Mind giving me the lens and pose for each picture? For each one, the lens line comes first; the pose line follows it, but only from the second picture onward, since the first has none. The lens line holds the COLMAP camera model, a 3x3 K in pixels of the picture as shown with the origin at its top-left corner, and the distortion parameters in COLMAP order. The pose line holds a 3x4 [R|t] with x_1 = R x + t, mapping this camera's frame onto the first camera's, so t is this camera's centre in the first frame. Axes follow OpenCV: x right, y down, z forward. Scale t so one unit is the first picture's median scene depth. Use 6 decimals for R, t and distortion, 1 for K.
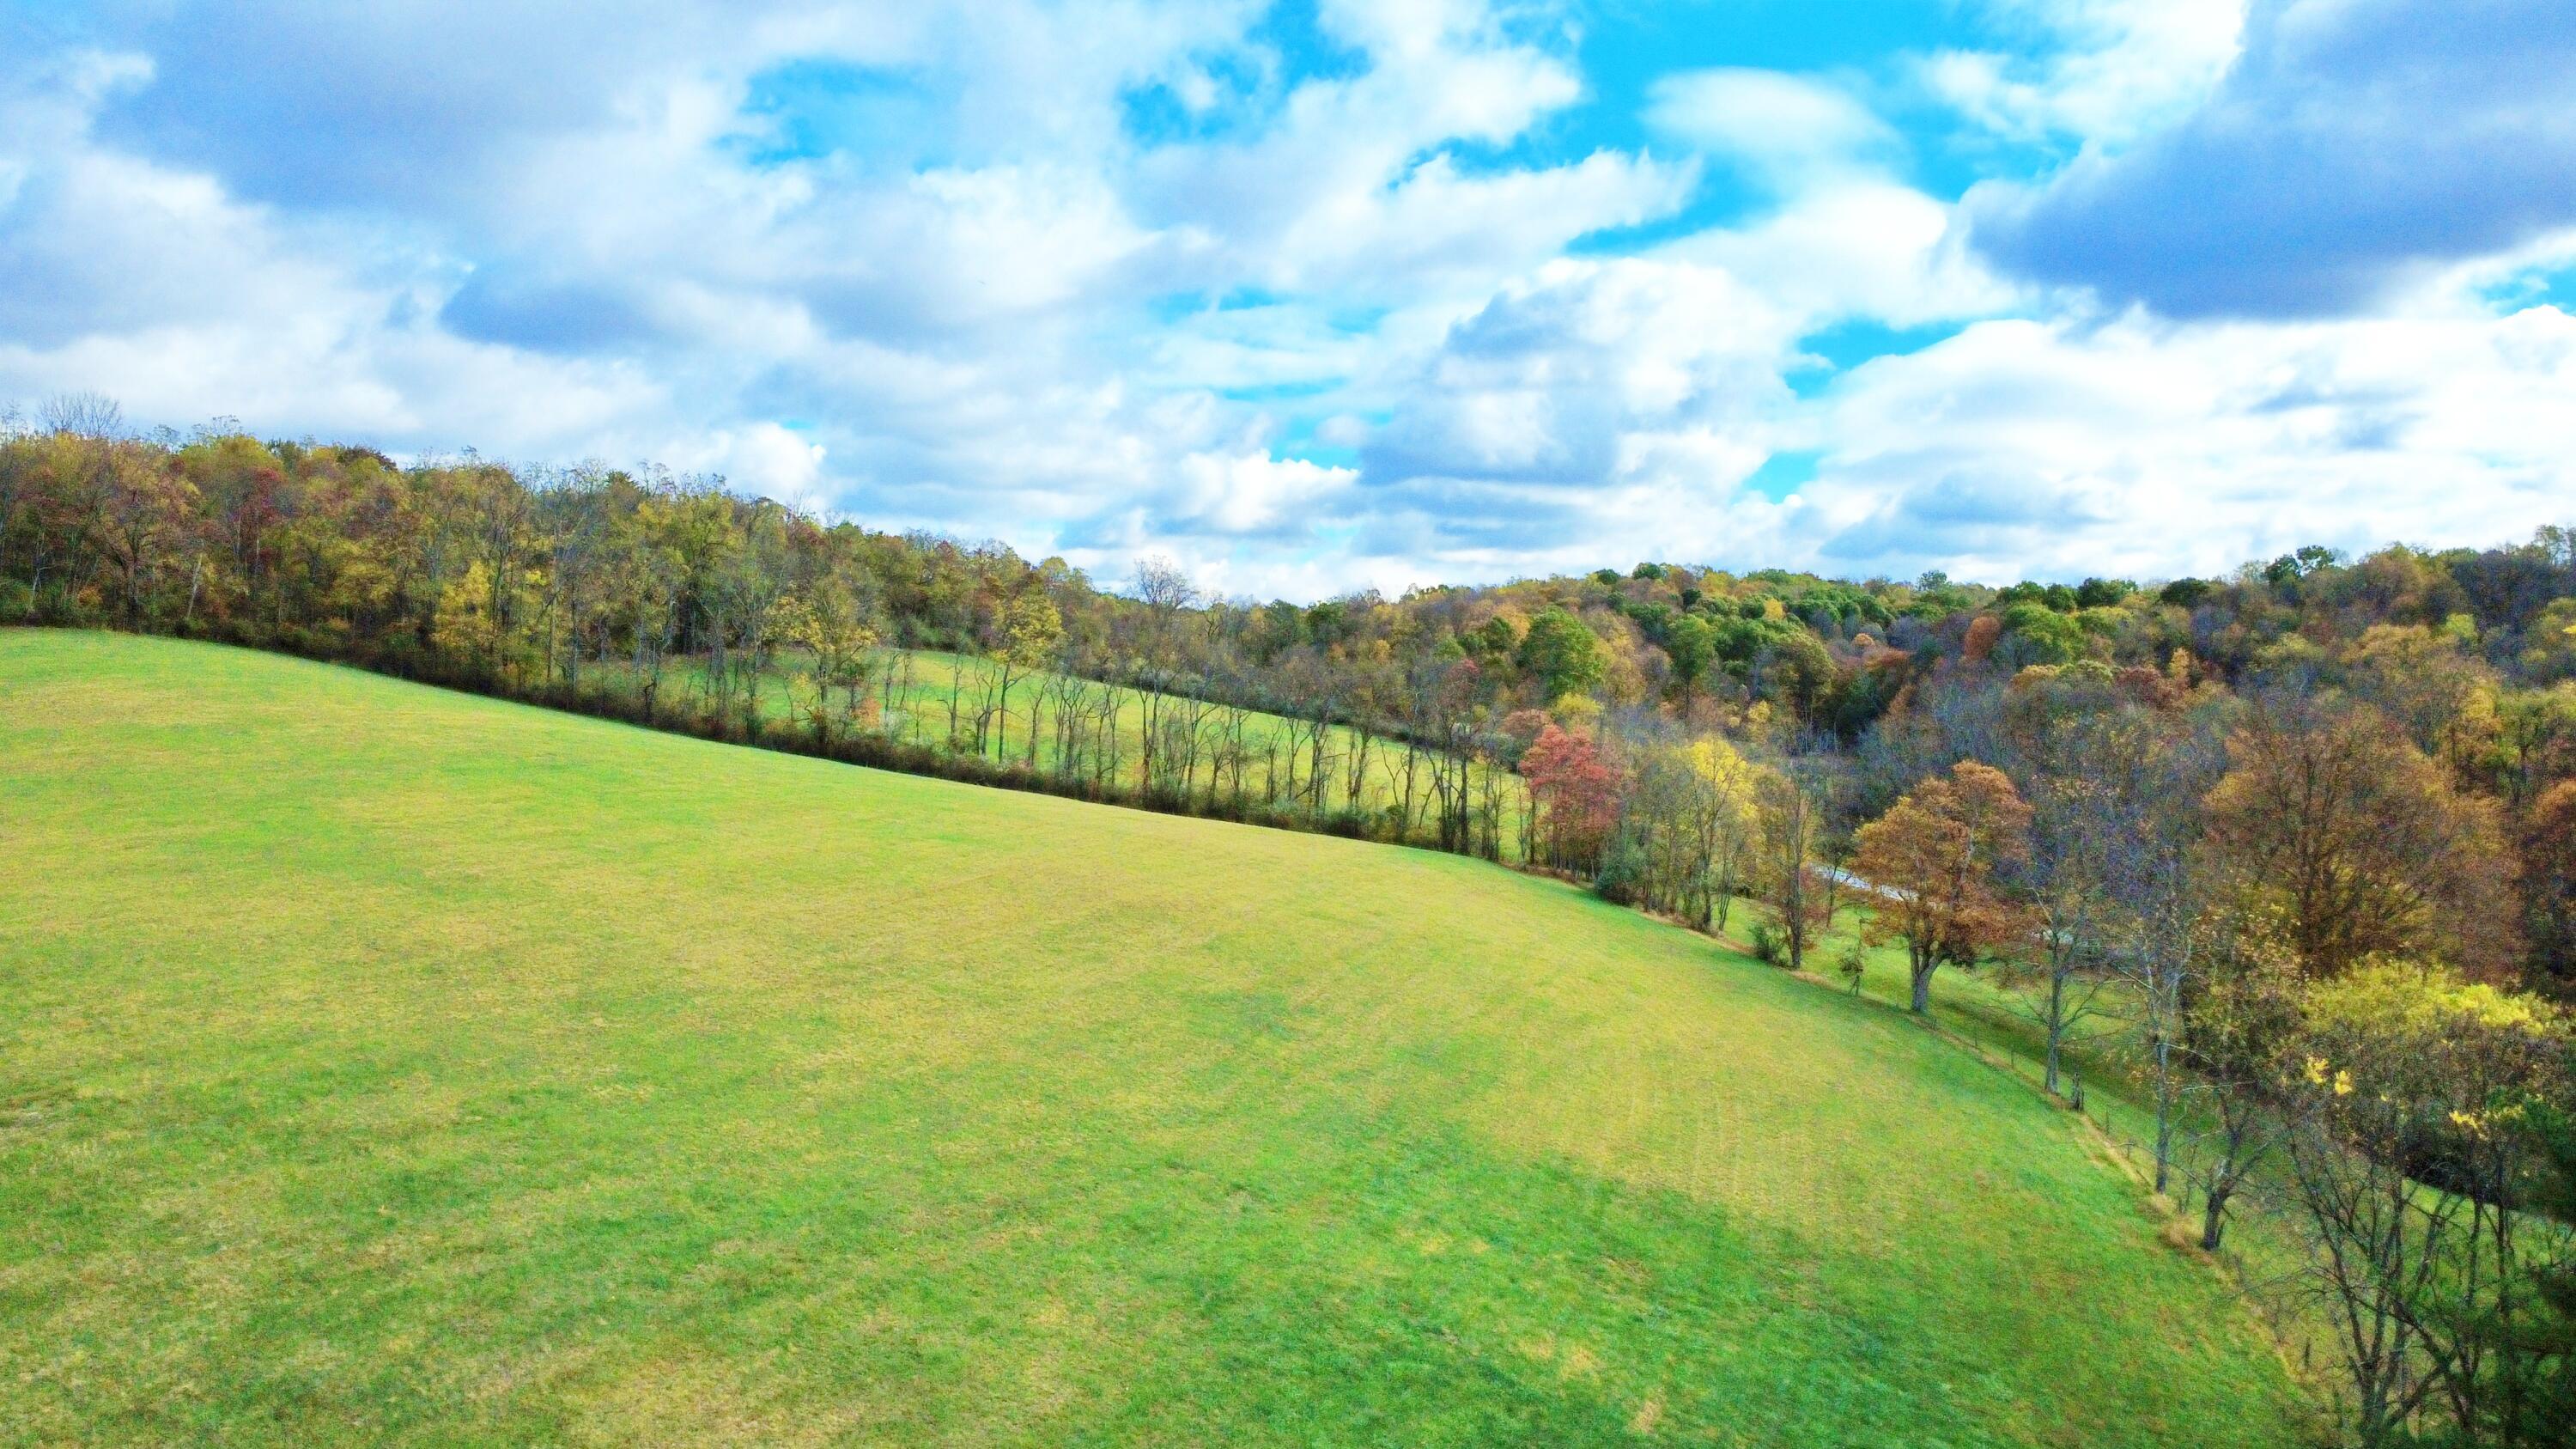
lens RADIAL K [[1869.7, 0, 1285.3], [0, 1869.7, 725.2], [0, 0, 1]] dist [-0.005636, 0.002864]
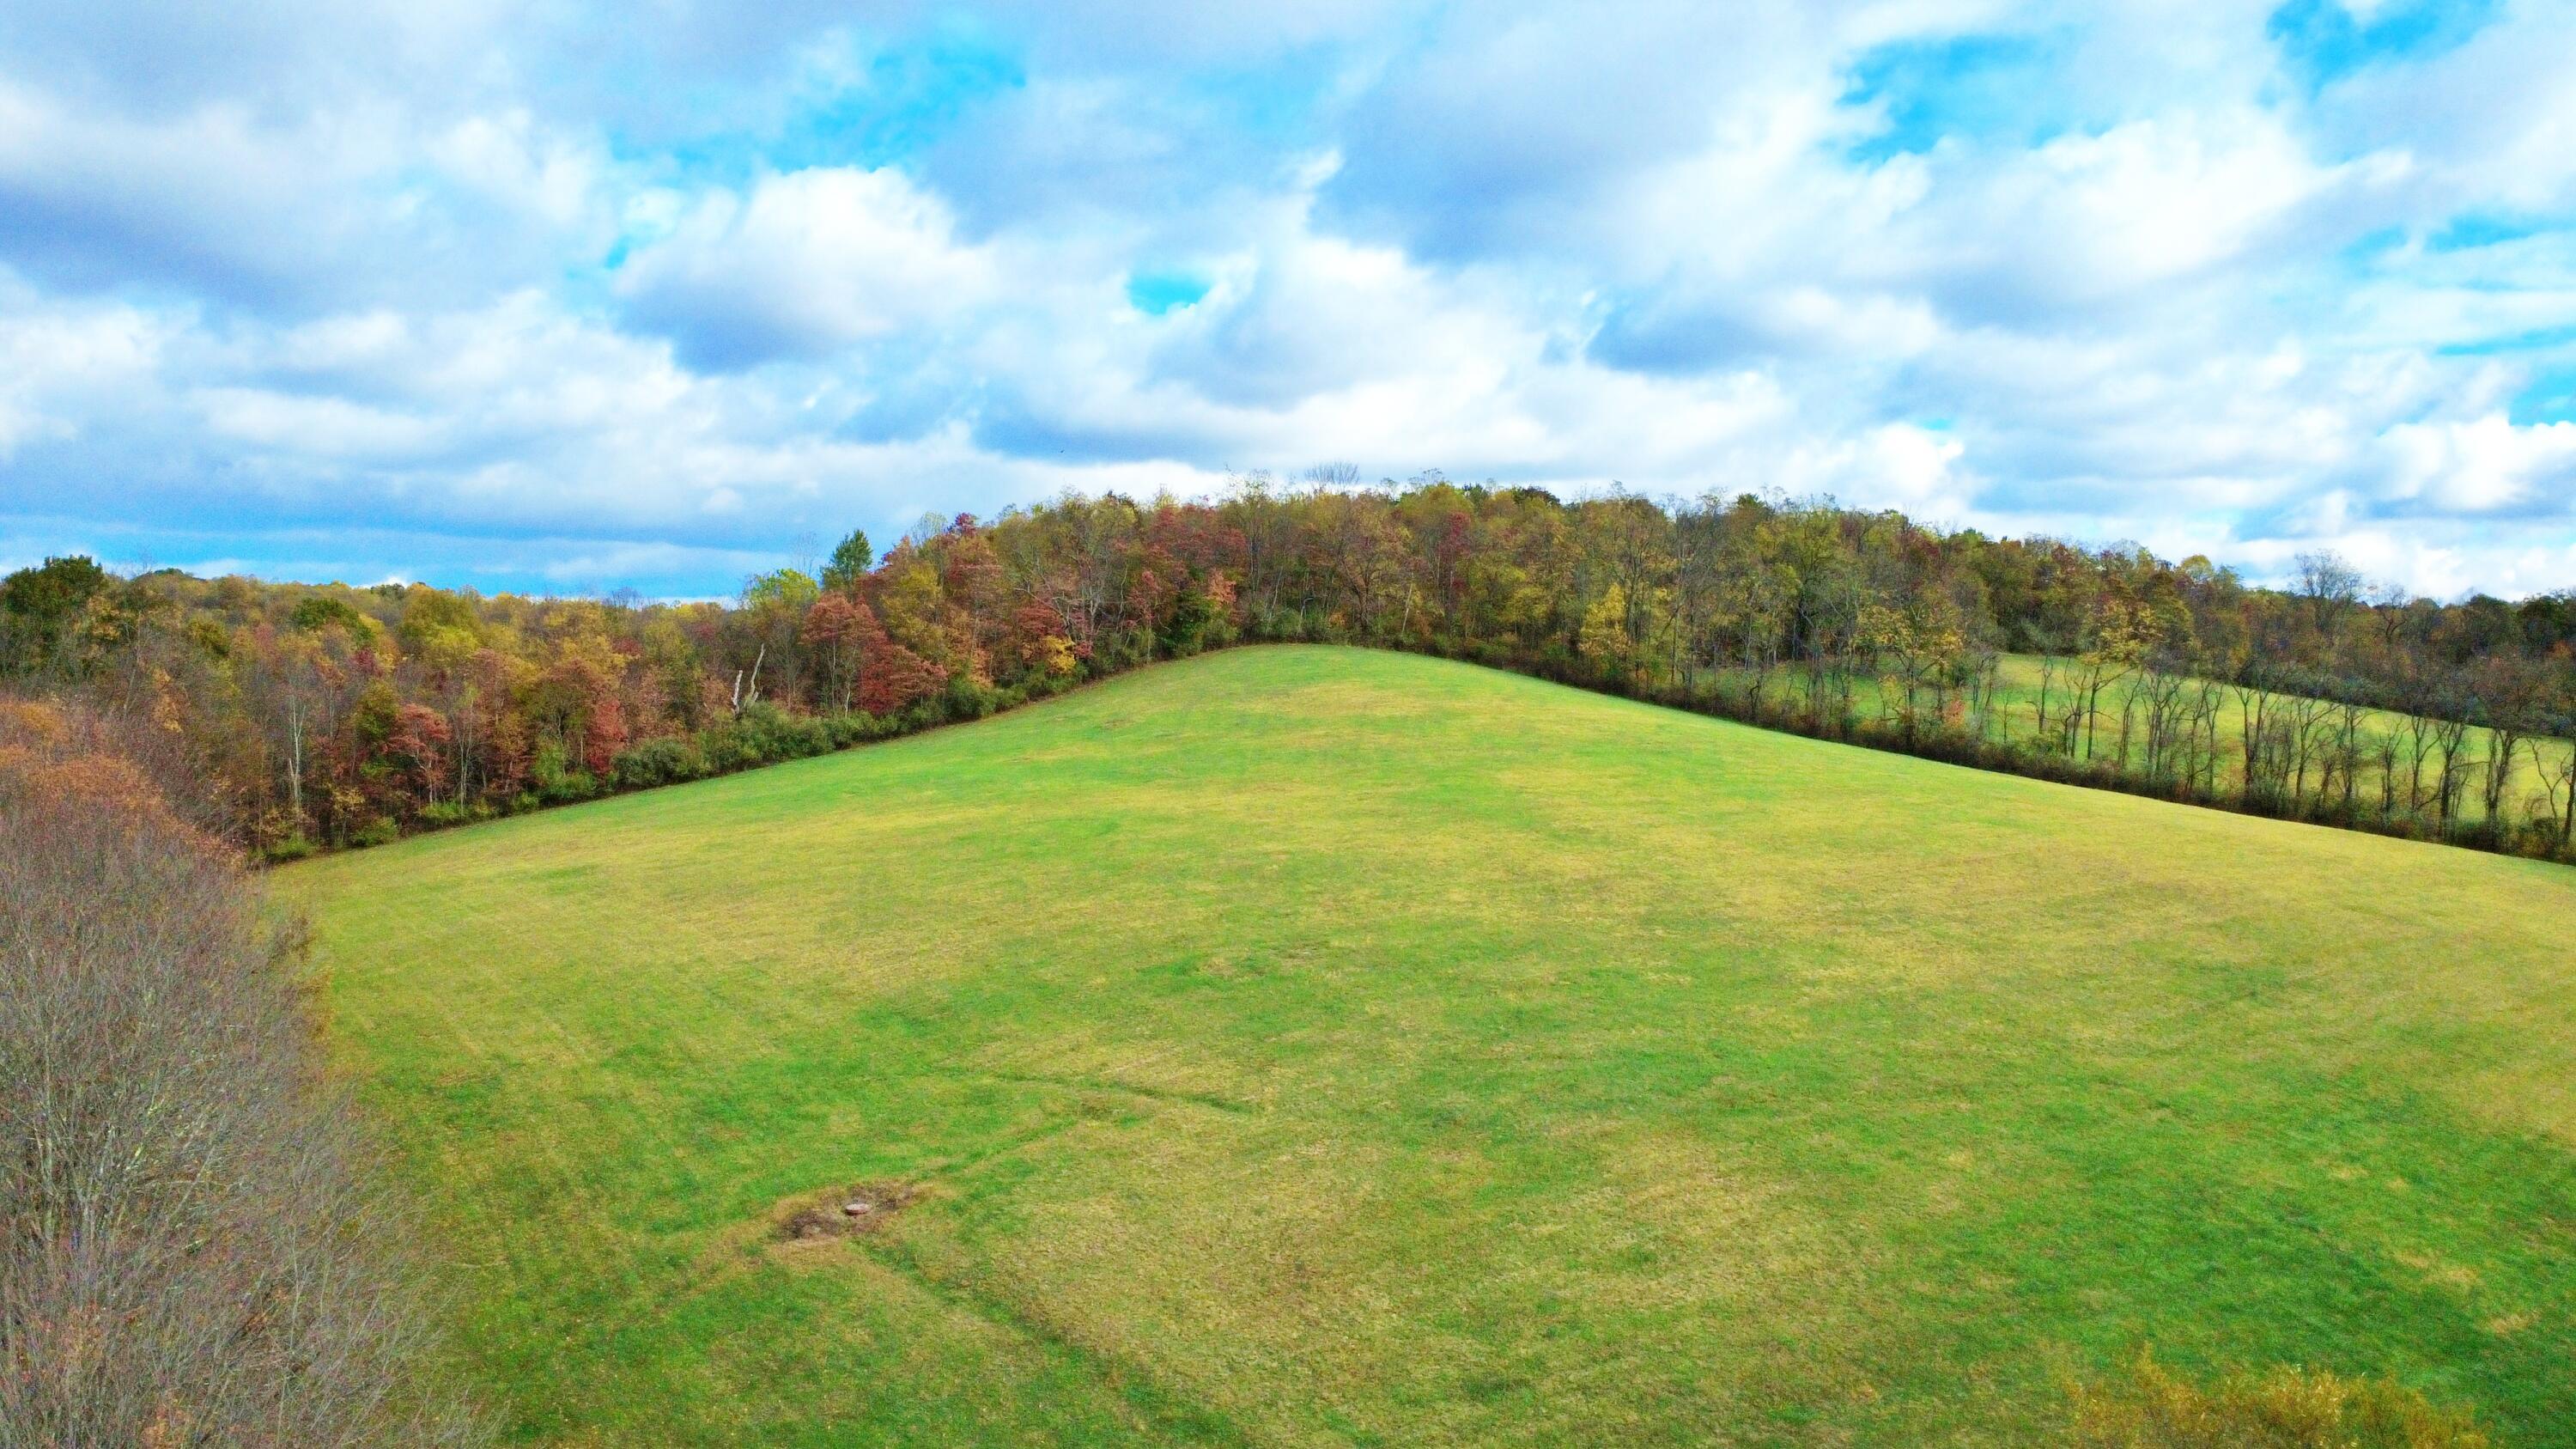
lens RADIAL K [[1869.7, 0, 1285.3], [0, 1869.7, 725.2], [0, 0, 1]] dist [-0.005636, 0.002864]
pose [[0.827874, 0.009367, -0.560836, 0.061854], [-0.011714, 0.999931, -0.000590, 0.005744], [0.560792, 0.007058, 0.827927, -0.099912]]
